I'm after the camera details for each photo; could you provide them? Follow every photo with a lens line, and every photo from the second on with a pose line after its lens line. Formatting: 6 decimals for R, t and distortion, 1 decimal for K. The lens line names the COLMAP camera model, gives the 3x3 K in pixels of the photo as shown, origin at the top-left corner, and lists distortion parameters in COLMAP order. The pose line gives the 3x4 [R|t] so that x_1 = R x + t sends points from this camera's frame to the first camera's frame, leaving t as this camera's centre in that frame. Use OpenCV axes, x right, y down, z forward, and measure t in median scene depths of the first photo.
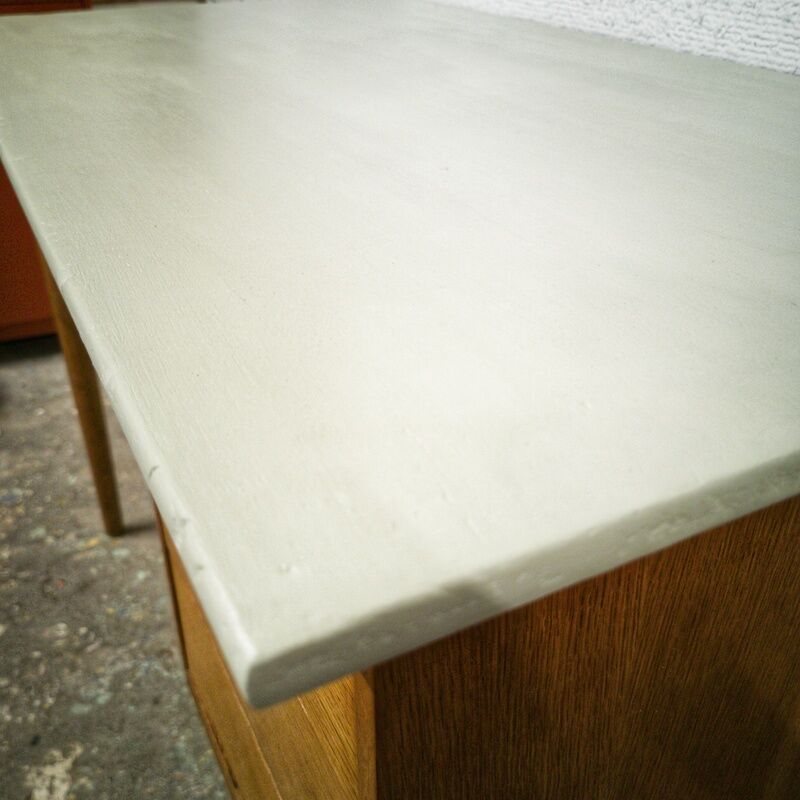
lens RADIAL K [[849.6, 0, 398.8], [0, 849.6, 387.0], [0, 0, 1]] dist [-0.003793, -0.036502]
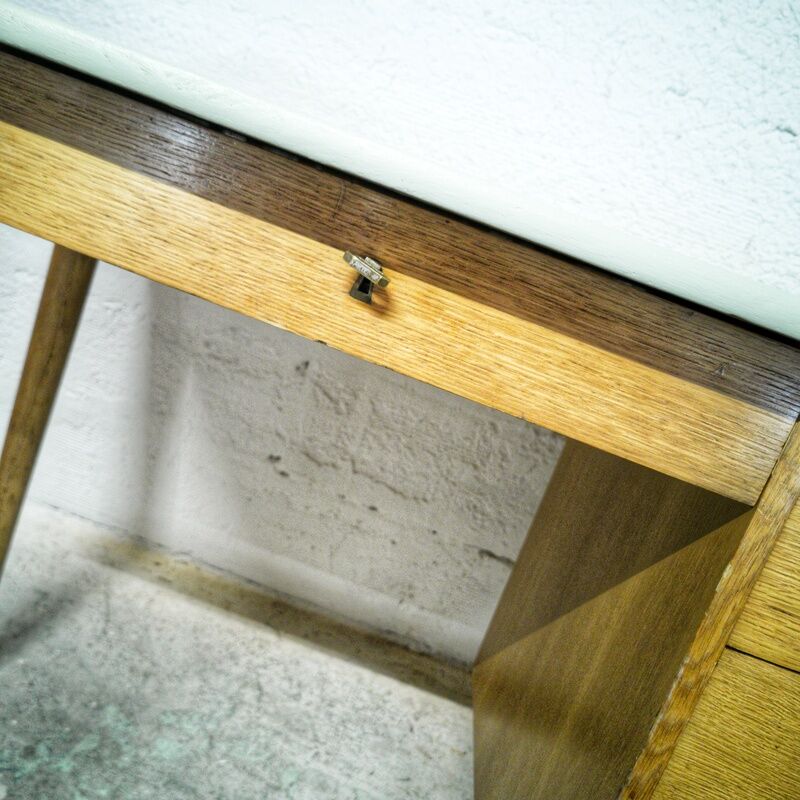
lens RADIAL K [[849.6, 0, 398.8], [0, 849.6, 387.0], [0, 0, 1]] dist [-0.003793, -0.036502]
pose [[0.607729, -0.235296, 0.758486, -0.623532], [0.127567, 0.971620, 0.199201, -0.323739], [-0.783831, -0.024302, 0.620498, 0.404860]]
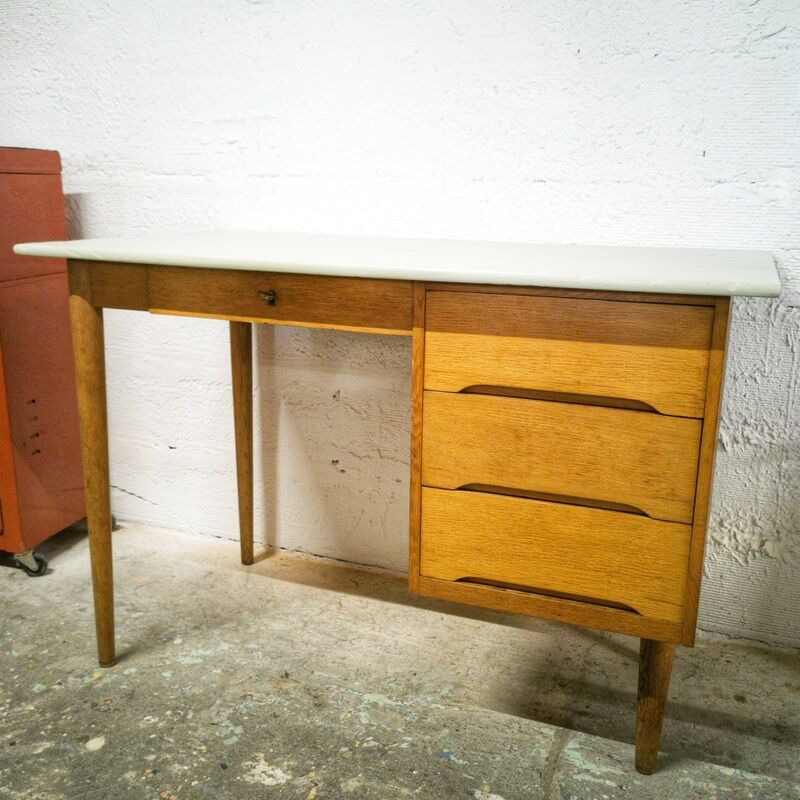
lens RADIAL K [[871.8, 0, 389.2], [0, 871.8, 398.5], [0, 0, 1]] dist [0.028317, 0.001288]
pose [[0.762011, -0.140524, 0.632133, -0.959681], [0.309178, 0.936673, -0.164477, 0.192463], [-0.568989, 0.320775, 0.757202, -0.289260]]
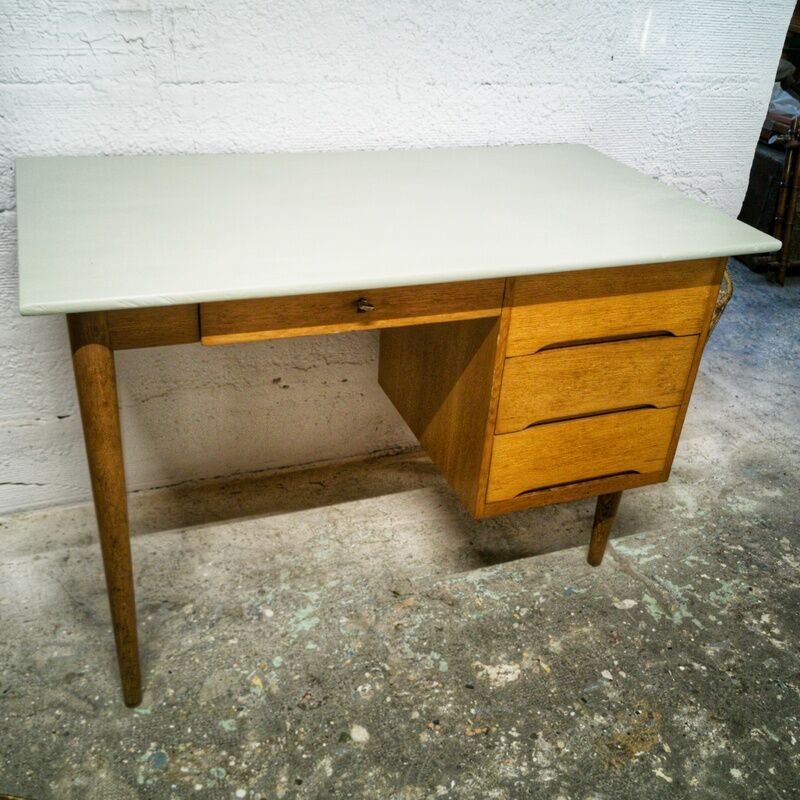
lens RADIAL K [[876.8, 0, 417.5], [0, 876.8, 402.8], [0, 0, 1]] dist [0.026816, -0.011954]
pose [[0.091729, -0.499863, 0.861233, -1.455192], [0.431010, 0.799596, 0.418182, -0.626167], [-0.897673, 0.332841, 0.288792, 0.465690]]
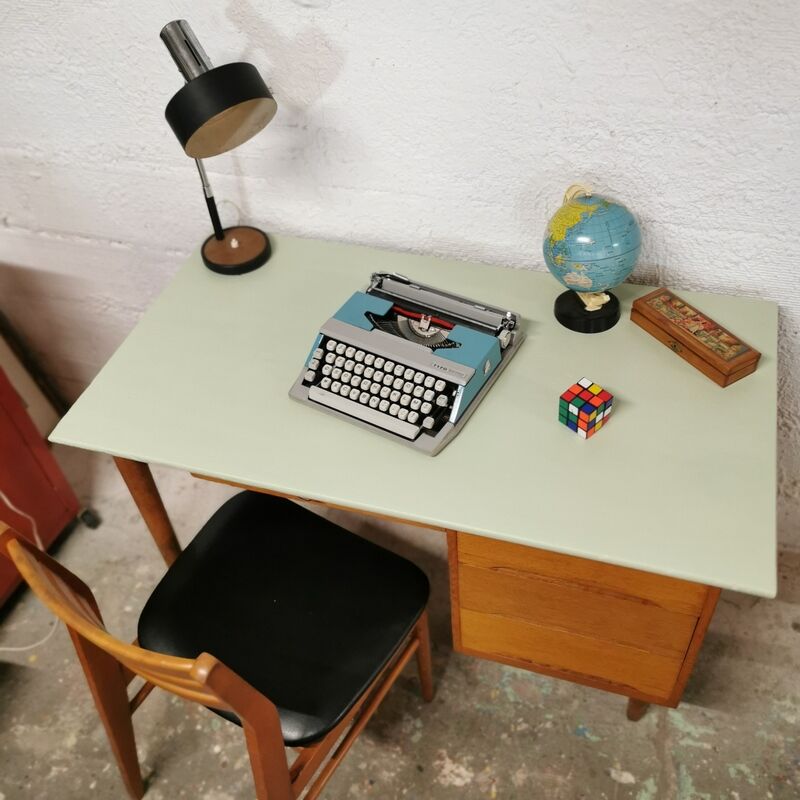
lens RADIAL K [[849.9, 0, 401.3], [0, 849.9, 381.6], [0, 0, 1]] dist [0.100798, -0.171856]
pose [[0.695296, -0.541940, 0.472085, -0.820904], [0.411149, 0.838663, 0.357213, -0.821825], [-0.589509, -0.054272, 0.805937, -0.300037]]
